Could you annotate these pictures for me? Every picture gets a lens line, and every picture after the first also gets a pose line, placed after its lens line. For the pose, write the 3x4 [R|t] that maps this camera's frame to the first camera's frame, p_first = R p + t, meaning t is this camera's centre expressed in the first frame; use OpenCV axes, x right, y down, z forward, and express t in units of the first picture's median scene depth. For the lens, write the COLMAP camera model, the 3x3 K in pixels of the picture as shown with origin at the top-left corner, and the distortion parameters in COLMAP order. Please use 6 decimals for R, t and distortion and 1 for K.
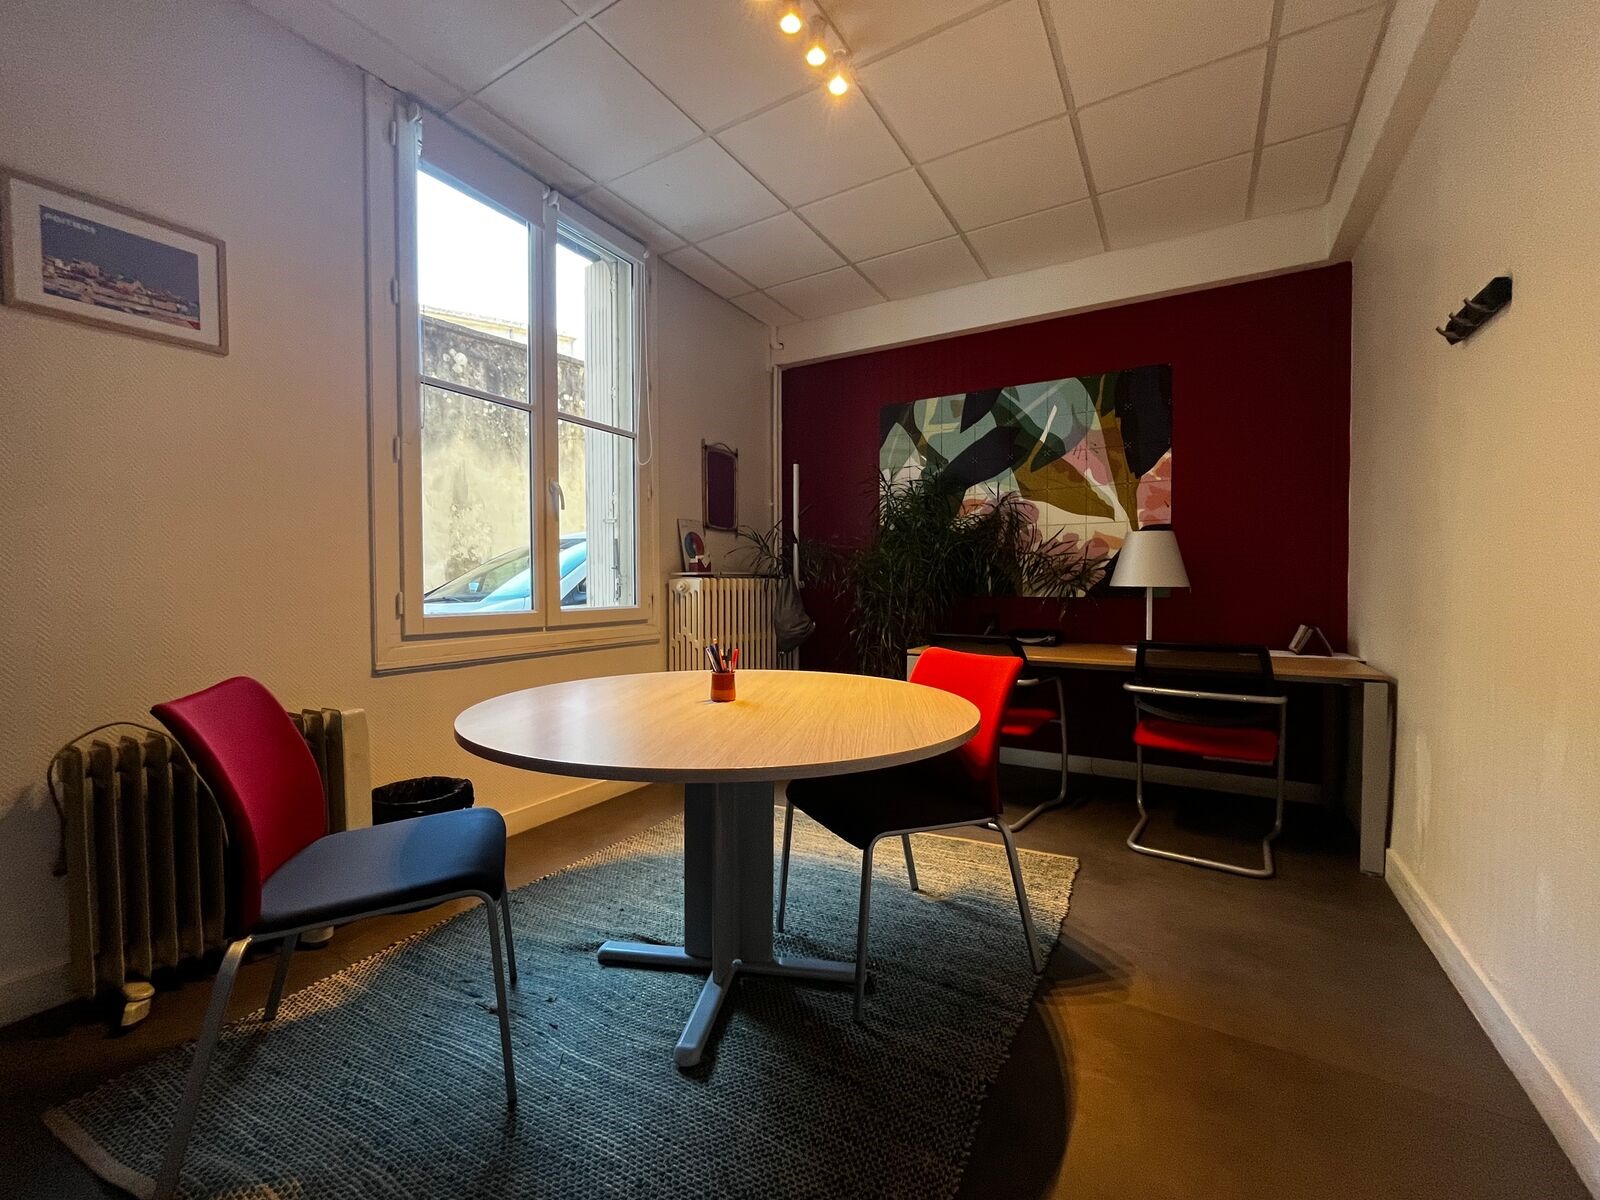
lens RADIAL K [[643.3, 0, 797.2], [0, 643.3, 600.4], [0, 0, 1]] dist [-0.003413, -0.000280]
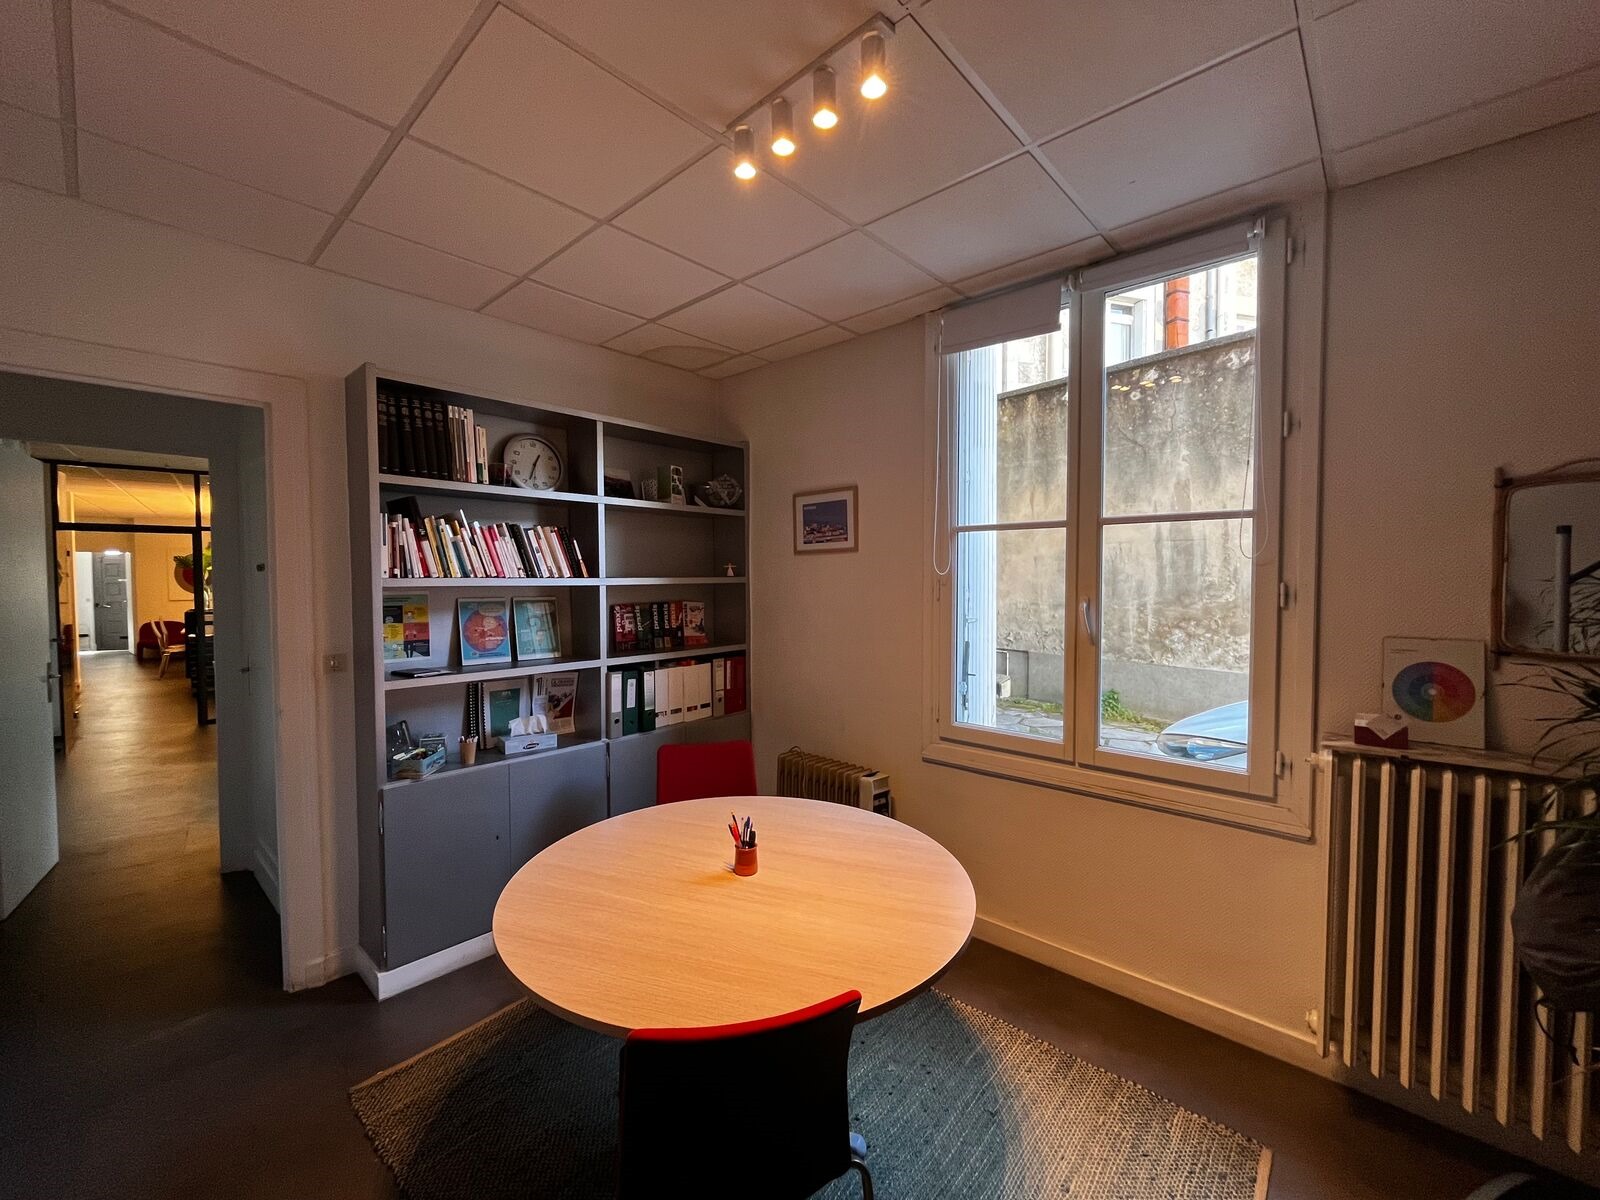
lens RADIAL K [[643.3, 0, 796.4], [0, 643.3, 600.4], [0, 0, 1]] dist [-0.003413, -0.000280]
pose [[-0.185167, 0.038974, -0.981934, 0.841437], [-0.024641, 0.998715, 0.044287, -0.326482], [0.982398, 0.032396, -0.183969, 1.172550]]
